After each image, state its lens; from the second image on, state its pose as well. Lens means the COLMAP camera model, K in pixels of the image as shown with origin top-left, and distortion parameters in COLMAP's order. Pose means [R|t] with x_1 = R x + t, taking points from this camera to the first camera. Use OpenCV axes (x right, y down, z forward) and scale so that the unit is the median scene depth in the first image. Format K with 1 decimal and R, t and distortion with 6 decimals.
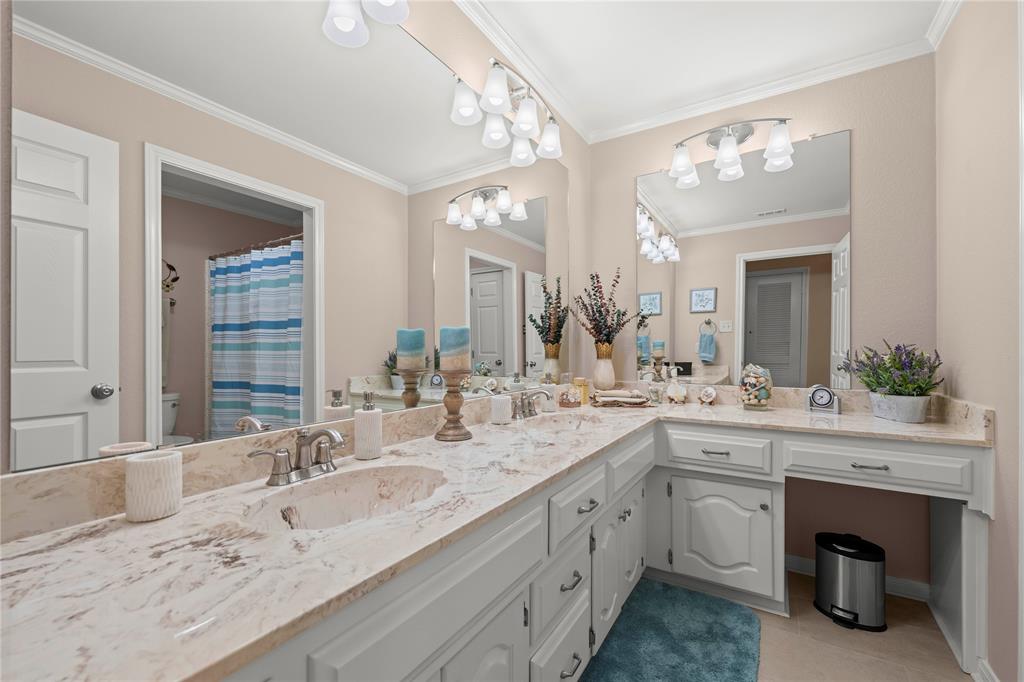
lens RADIAL K [[443.7, 0, 517.0], [0, 443.7, 348.7], [0, 0, 1]] dist [0.001591, 0.000537]
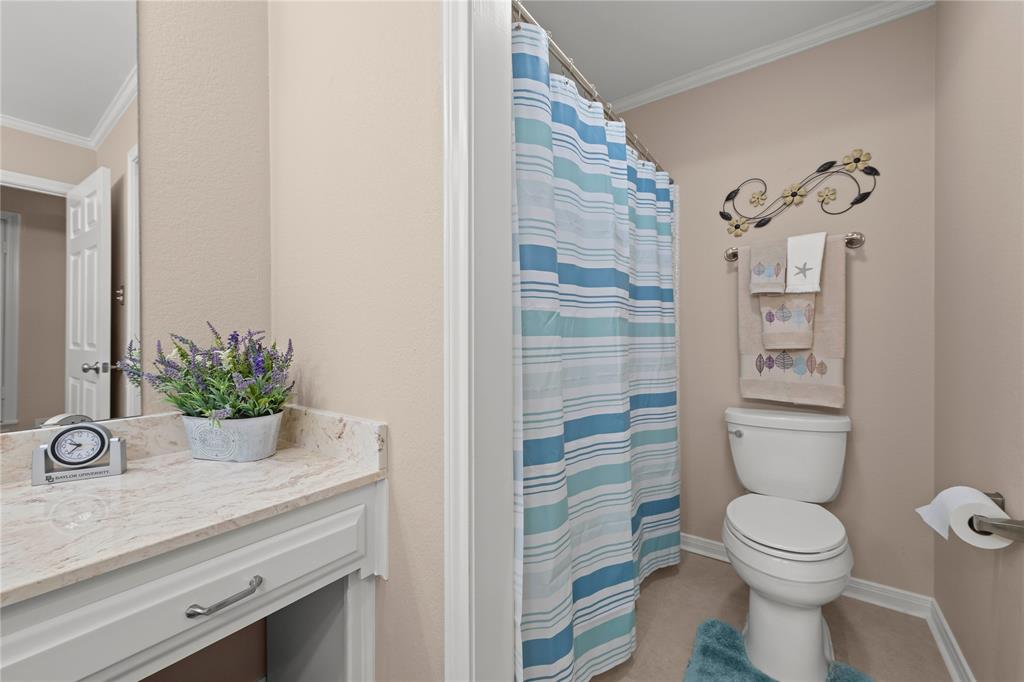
lens RADIAL K [[404.0, 0, 519.3], [0, 404.0, 341.7], [0, 0, 1]] dist [0.001472, -0.000401]
pose [[0.092433, -0.003101, 0.995714, 0.362022], [-0.000098, 0.999995, 0.003124, 0.002981], [-0.995719, -0.000387, 0.092432, 0.586064]]
